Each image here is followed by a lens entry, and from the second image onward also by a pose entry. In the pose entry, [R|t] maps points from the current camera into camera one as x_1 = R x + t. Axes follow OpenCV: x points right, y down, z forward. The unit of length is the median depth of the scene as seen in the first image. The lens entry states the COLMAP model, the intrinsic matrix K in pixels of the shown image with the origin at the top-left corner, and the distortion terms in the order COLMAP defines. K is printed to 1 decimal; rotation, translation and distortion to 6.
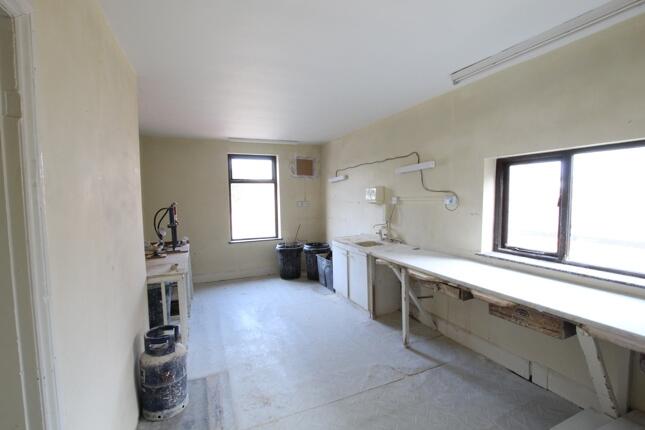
lens RADIAL K [[298.2, 0, 322.5], [0, 298.2, 215.0], [0, 0, 1]] dist [-0.033830, -0.000064]
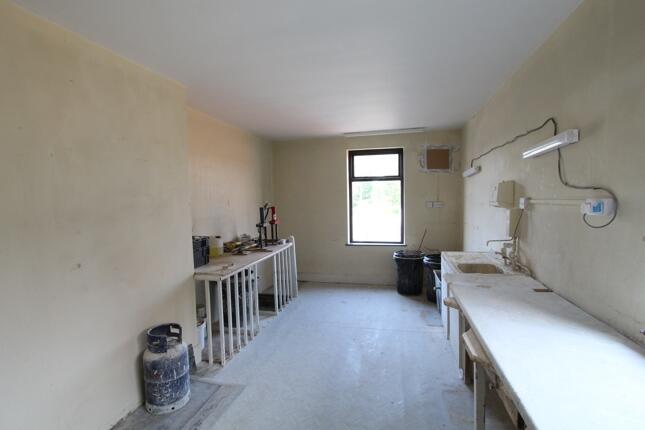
lens RADIAL K [[298.2, 0, 322.5], [0, 298.2, 215.0], [0, 0, 1]] dist [-0.033830, -0.000064]
pose [[0.796665, 0.035362, -0.603385, 0.211884], [-0.029733, 0.999371, 0.019311, -0.018428], [0.603689, 0.002556, 0.797216, 0.209054]]
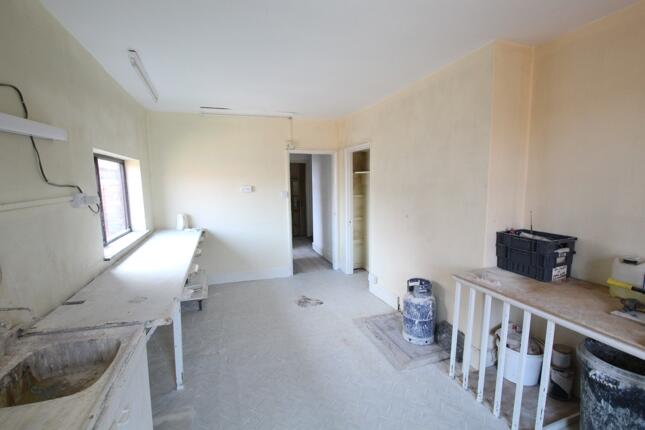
lens RADIAL K [[298.2, 0, 322.5], [0, 298.2, 215.0], [0, 0, 1]] dist [-0.033830, -0.000064]
pose [[-0.996212, 0.016863, 0.085308, -0.091439], [0.031738, 0.983853, 0.176141, -0.066519], [-0.080960, 0.178182, -0.980661, 0.957705]]
